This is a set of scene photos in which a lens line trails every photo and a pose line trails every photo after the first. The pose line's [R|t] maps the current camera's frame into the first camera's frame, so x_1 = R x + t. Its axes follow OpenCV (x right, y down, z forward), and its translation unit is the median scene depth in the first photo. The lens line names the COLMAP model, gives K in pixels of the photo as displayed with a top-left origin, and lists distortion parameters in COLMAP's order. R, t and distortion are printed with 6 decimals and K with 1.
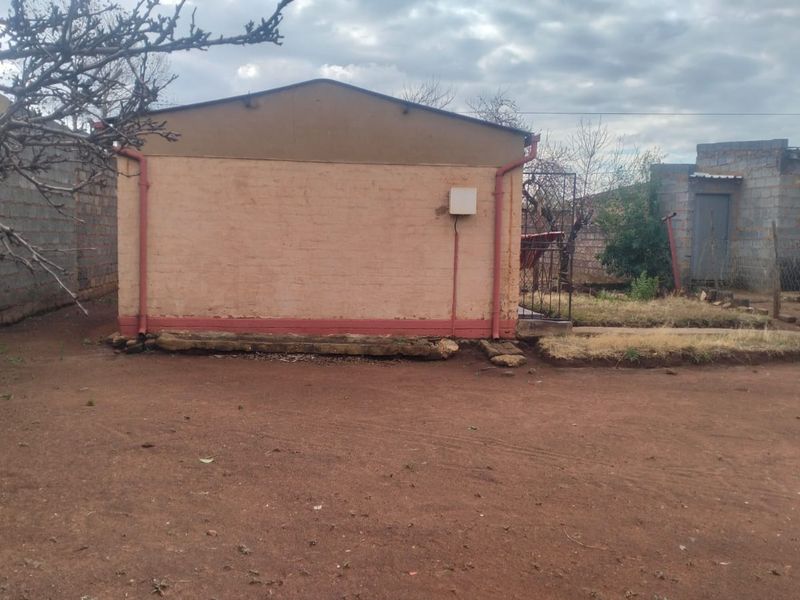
lens RADIAL K [[835.4, 0, 404.0], [0, 835.4, 307.2], [0, 0, 1]] dist [0.144204, -0.350878]
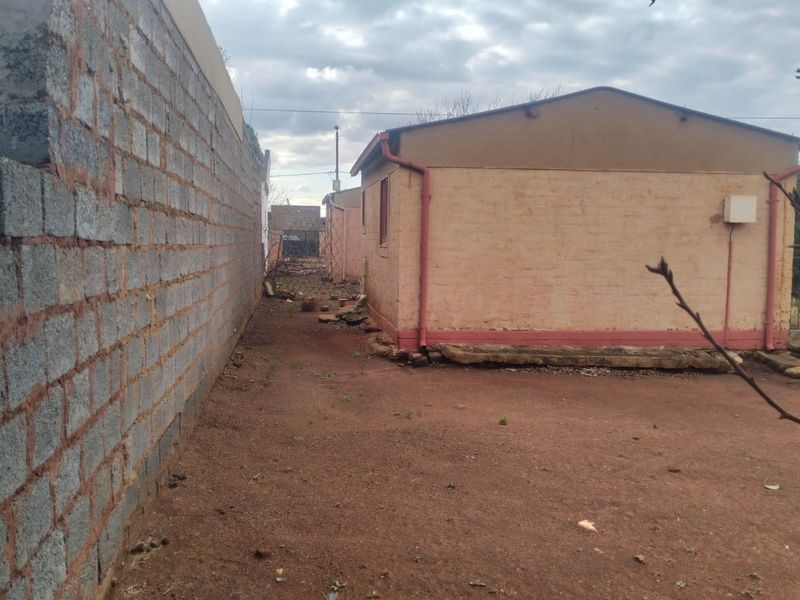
lens RADIAL K [[835.4, 0, 404.0], [0, 835.4, 307.2], [0, 0, 1]] dist [0.144204, -0.350878]
pose [[0.999929, -0.007261, 0.009471, -0.335670], [0.007291, 0.999968, -0.003173, -0.012199], [-0.009448, 0.003242, 0.999950, 0.017372]]
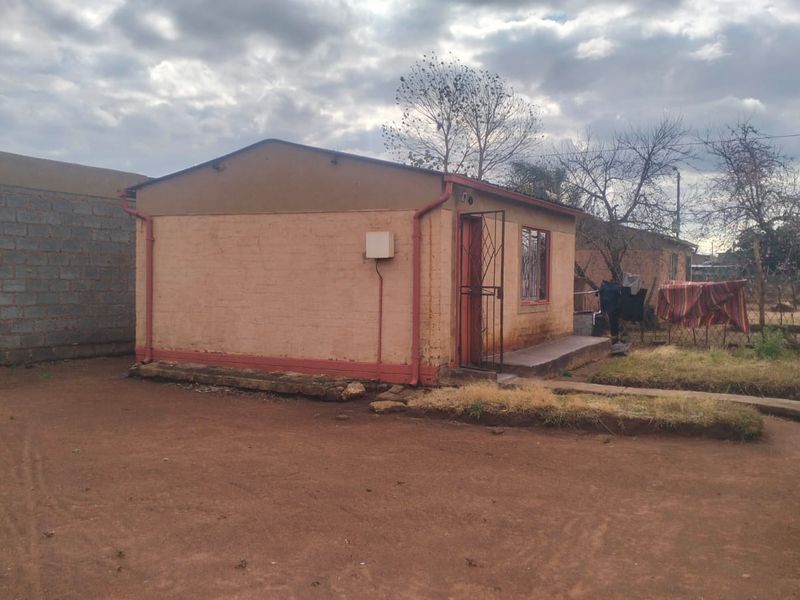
lens RADIAL K [[835.4, 0, 404.0], [0, 835.4, 307.2], [0, 0, 1]] dist [0.144204, -0.350878]
pose [[0.835138, 0.010474, -0.549941, 0.652239], [-0.042945, 0.998008, -0.046208, -0.007242], [0.548362, 0.062208, 0.833924, 0.186566]]
